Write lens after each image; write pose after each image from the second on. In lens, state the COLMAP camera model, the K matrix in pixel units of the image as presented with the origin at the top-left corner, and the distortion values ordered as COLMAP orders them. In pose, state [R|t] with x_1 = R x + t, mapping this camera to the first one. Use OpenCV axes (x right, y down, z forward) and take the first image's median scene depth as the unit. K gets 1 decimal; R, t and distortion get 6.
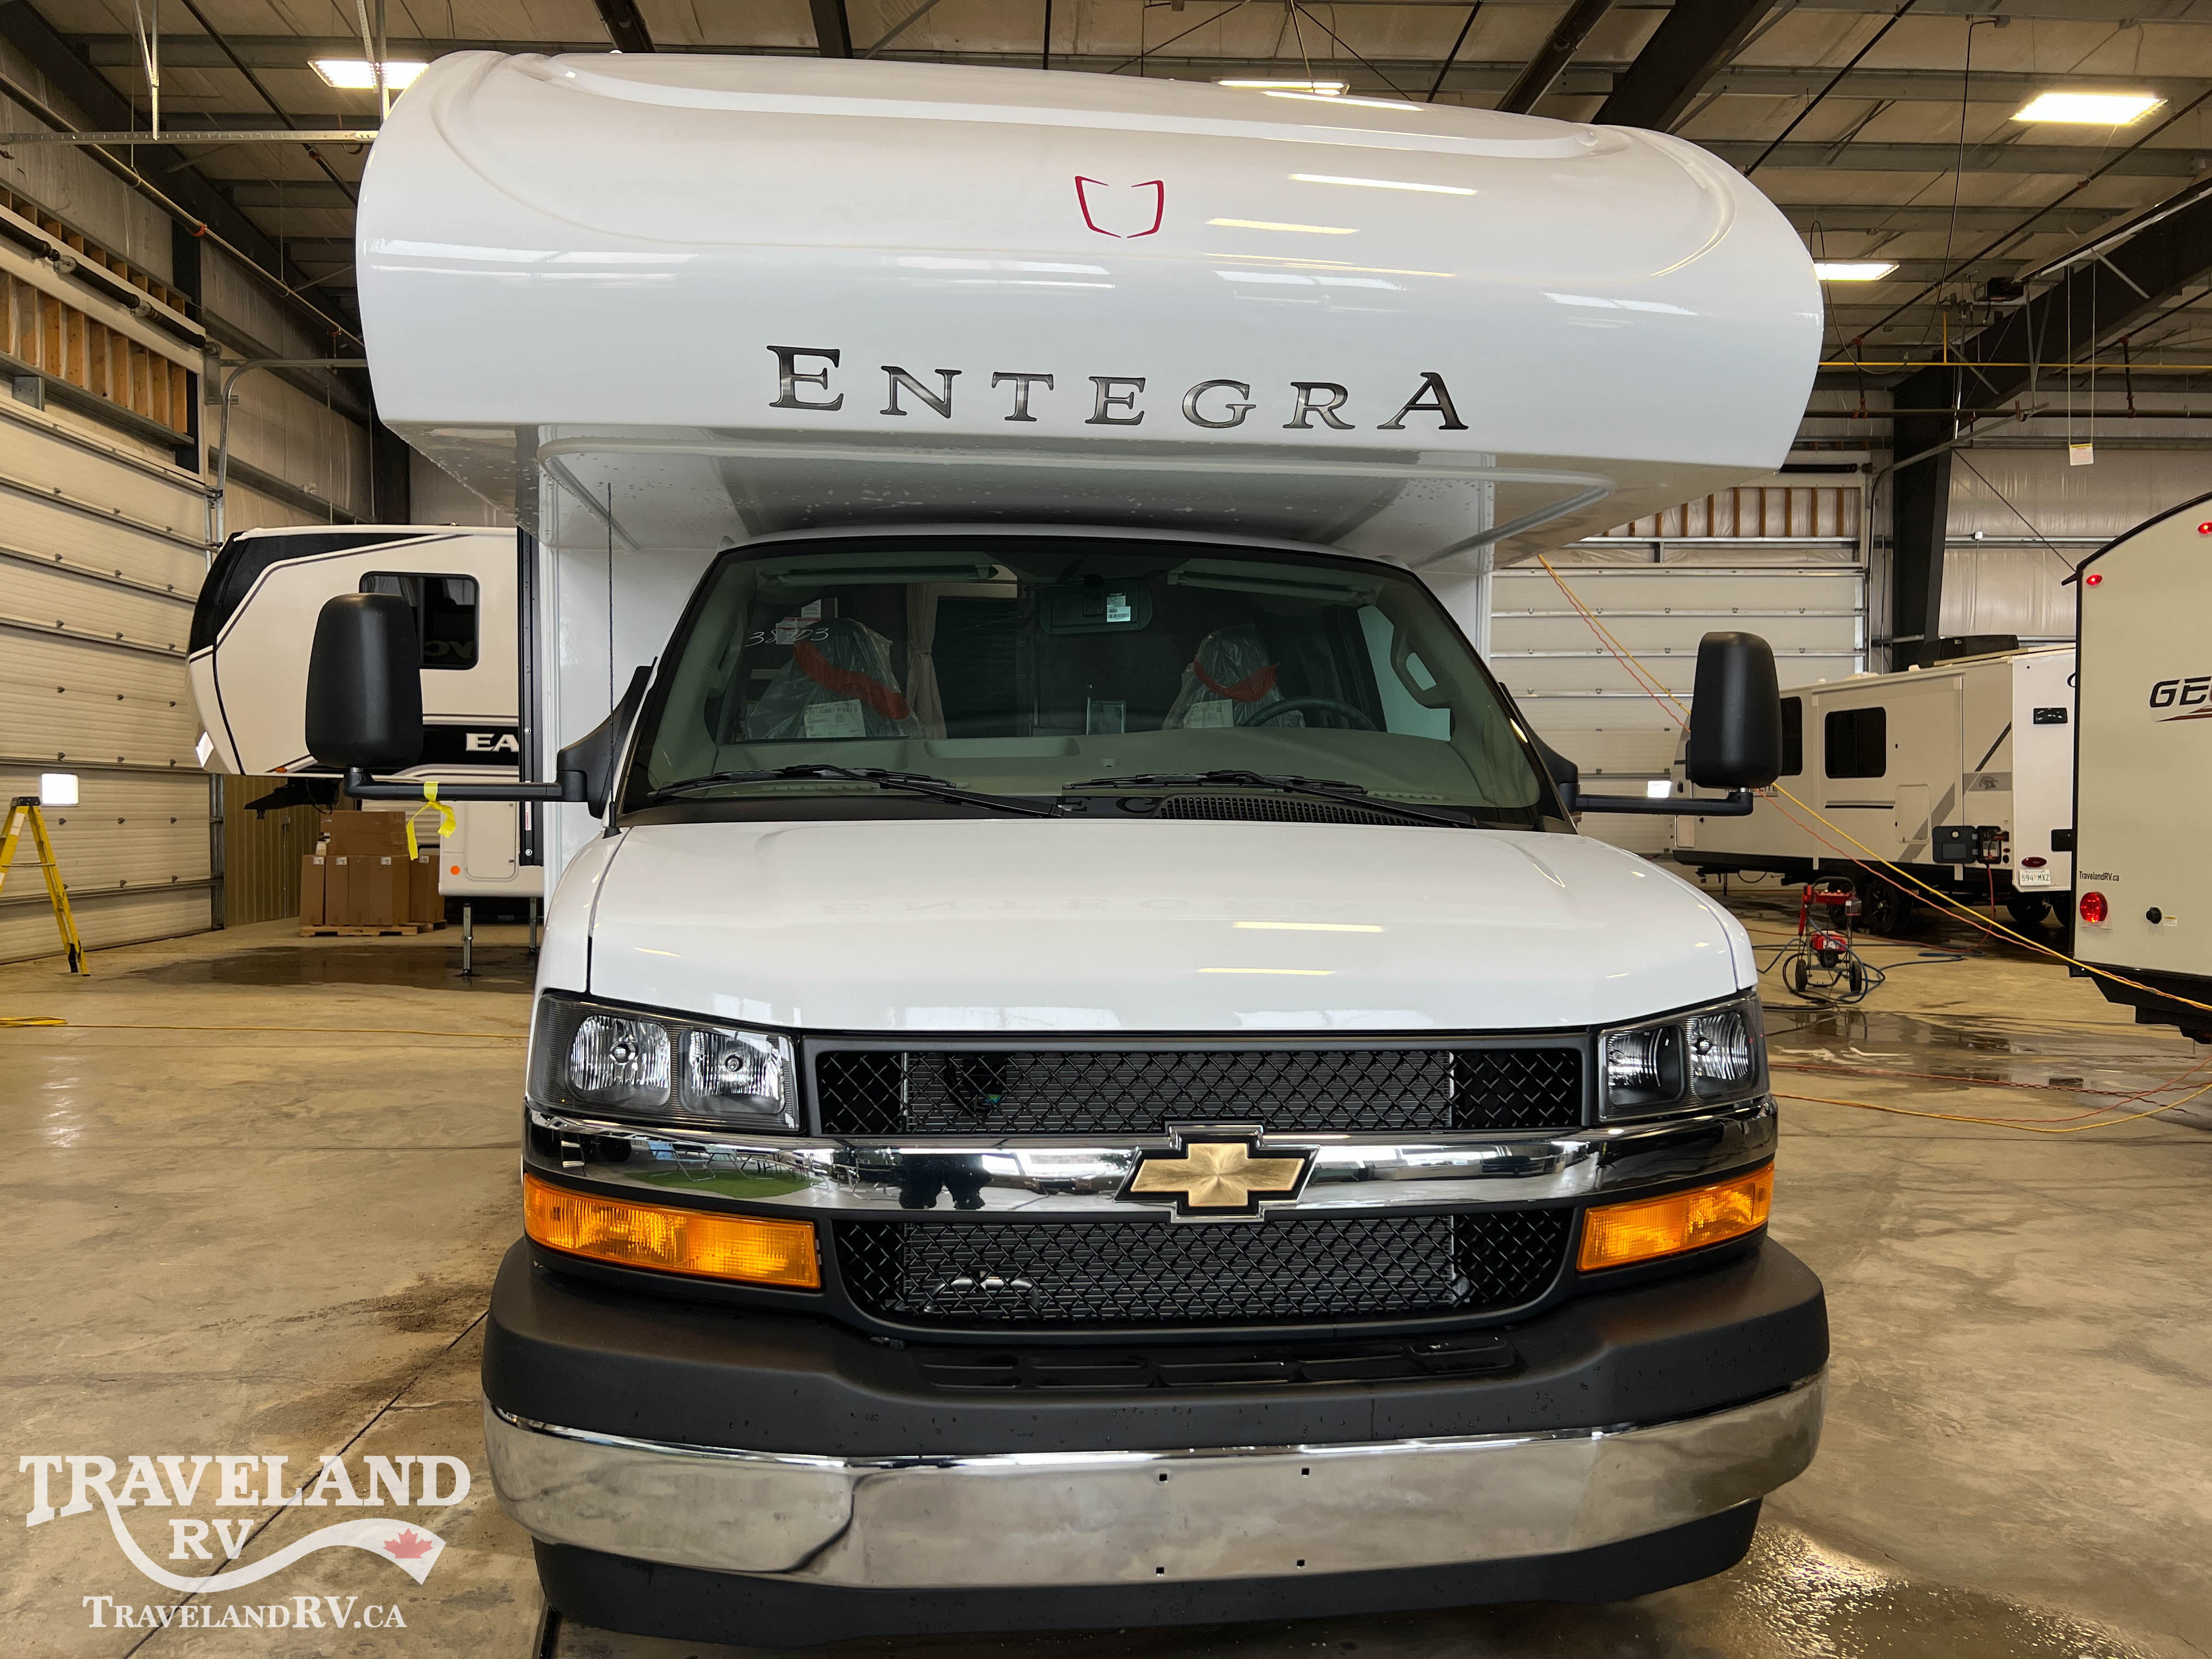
lens RADIAL K [[1880.0, 0, 1106.0], [0, 1880.0, 829.5], [0, 0, 1]] dist [0.052058, -0.002550]
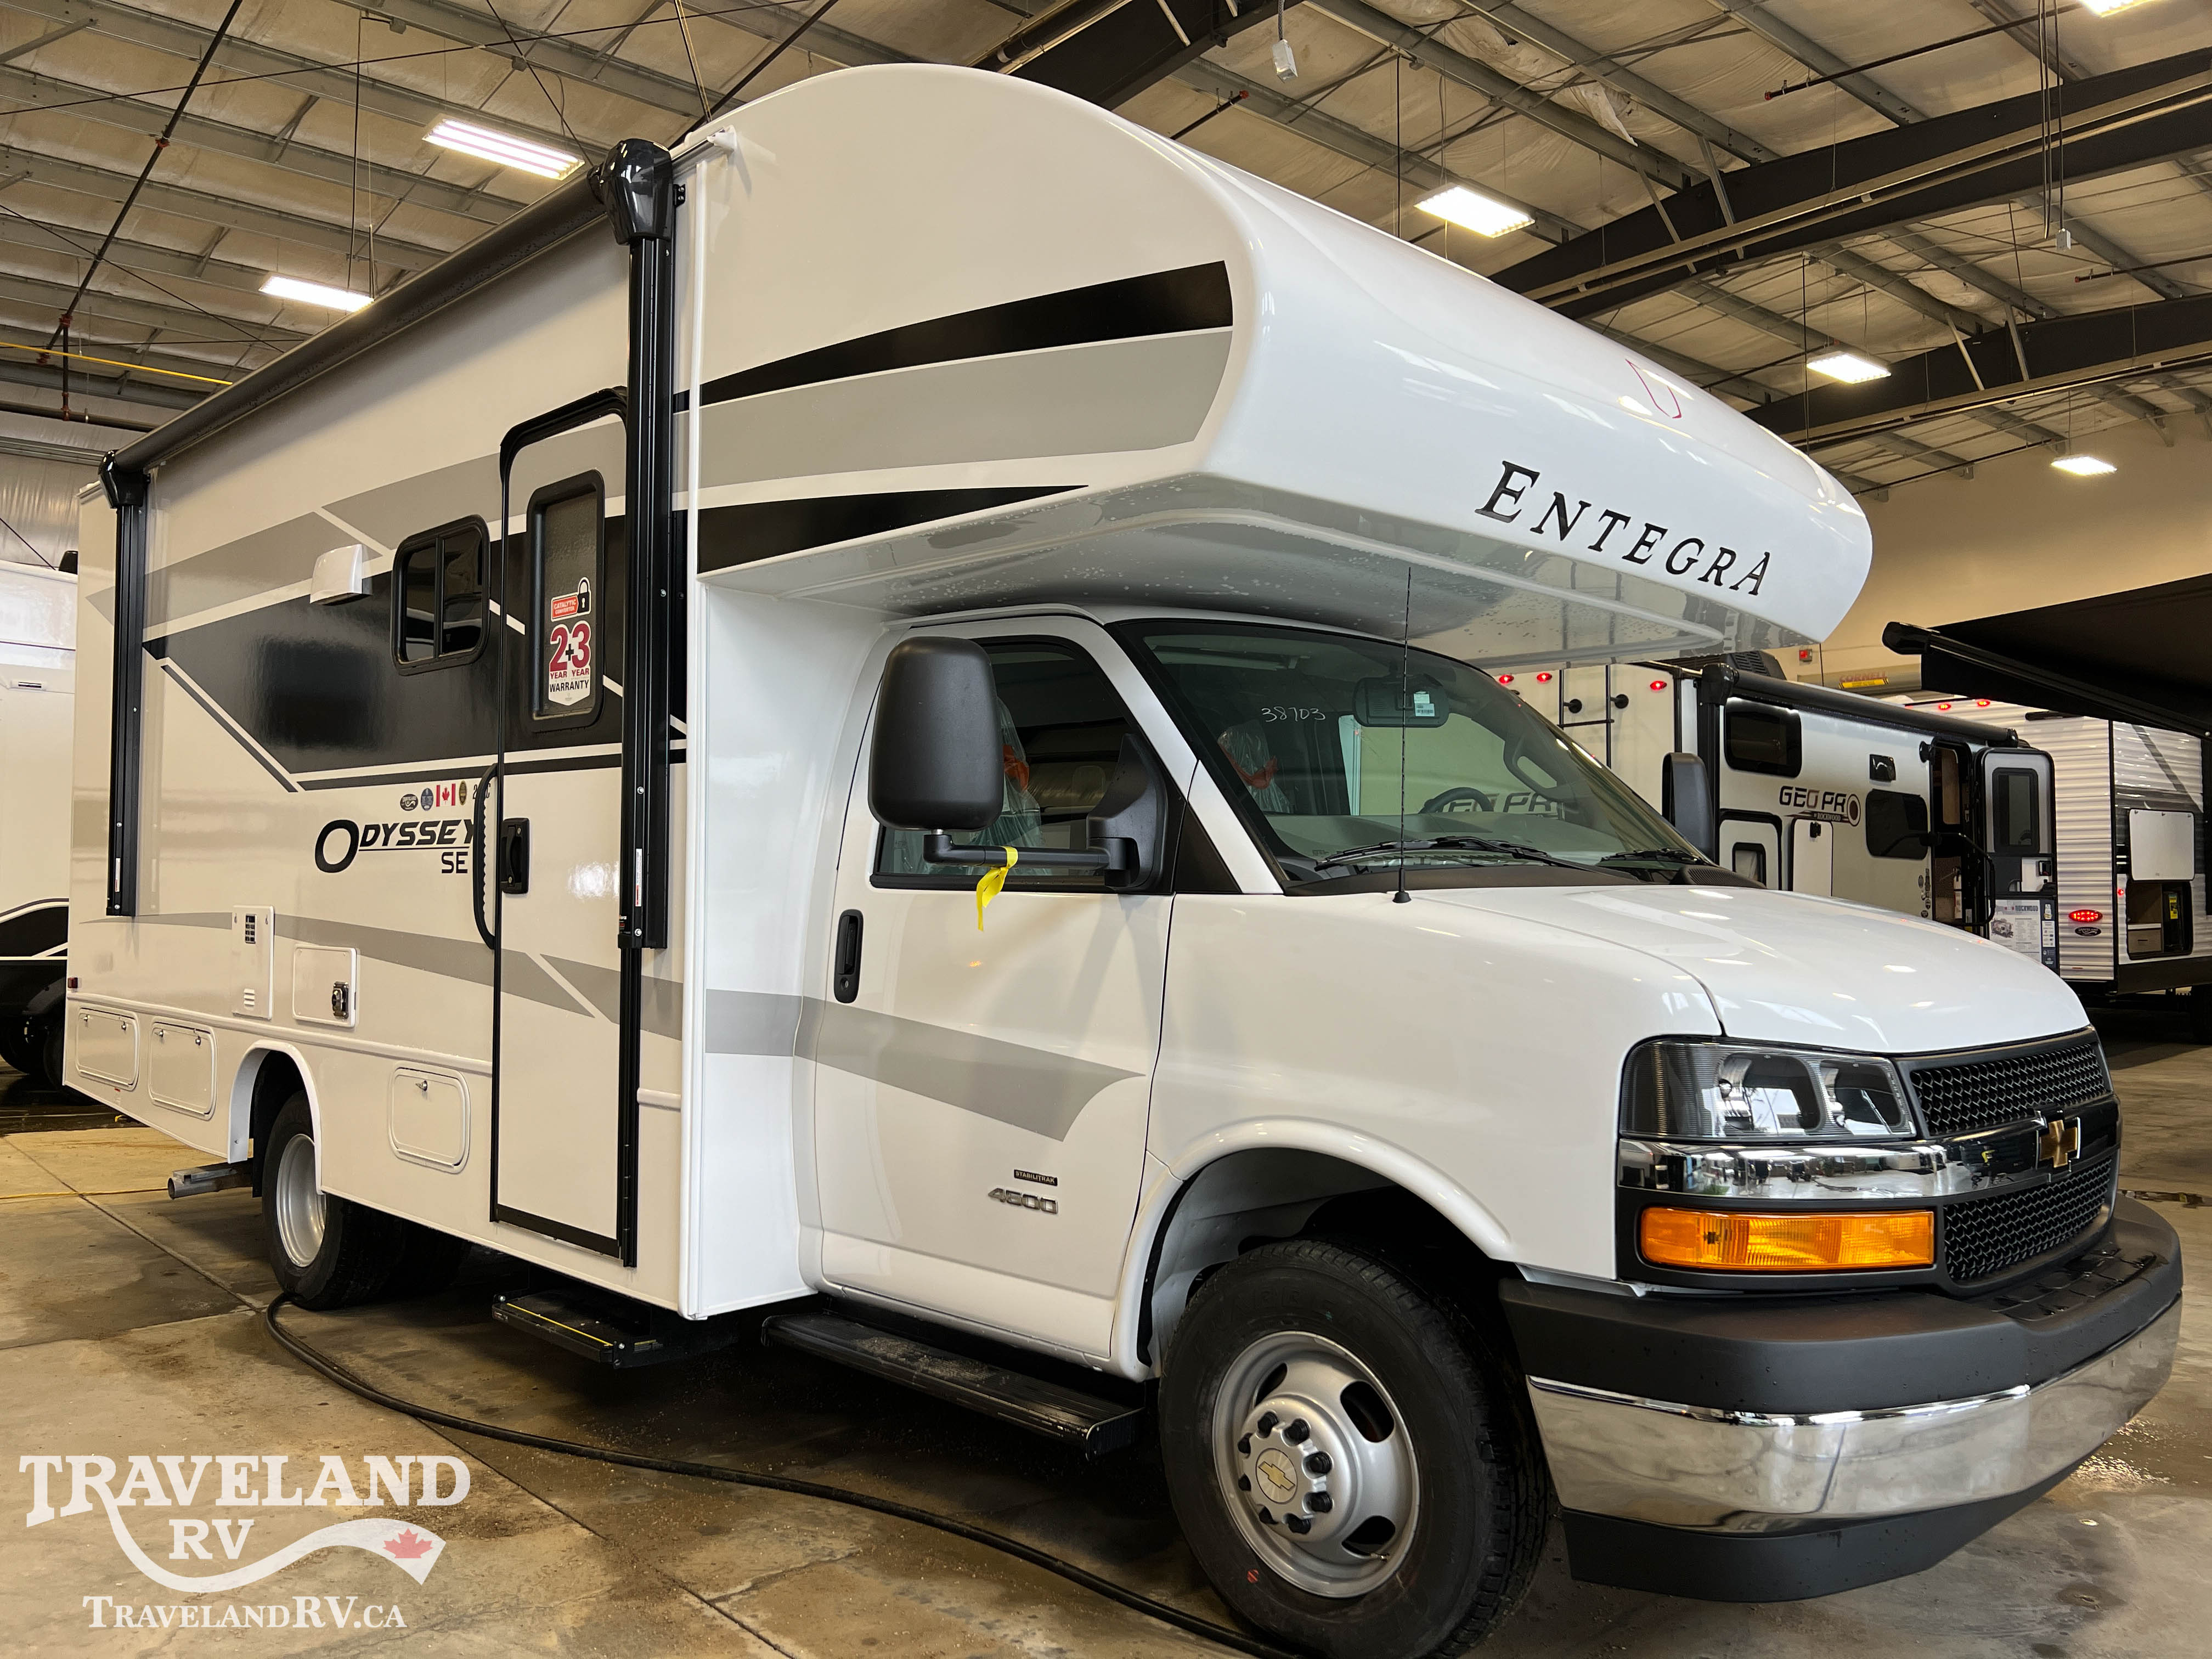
lens RADIAL K [[1880.0, 0, 1106.0], [0, 1880.0, 829.5], [0, 0, 1]] dist [0.052058, -0.002550]
pose [[0.785490, 0.036446, 0.617801, -1.012483], [-0.005356, 0.998627, -0.052102, 0.022642], [-0.618852, 0.037617, 0.784607, 0.261319]]
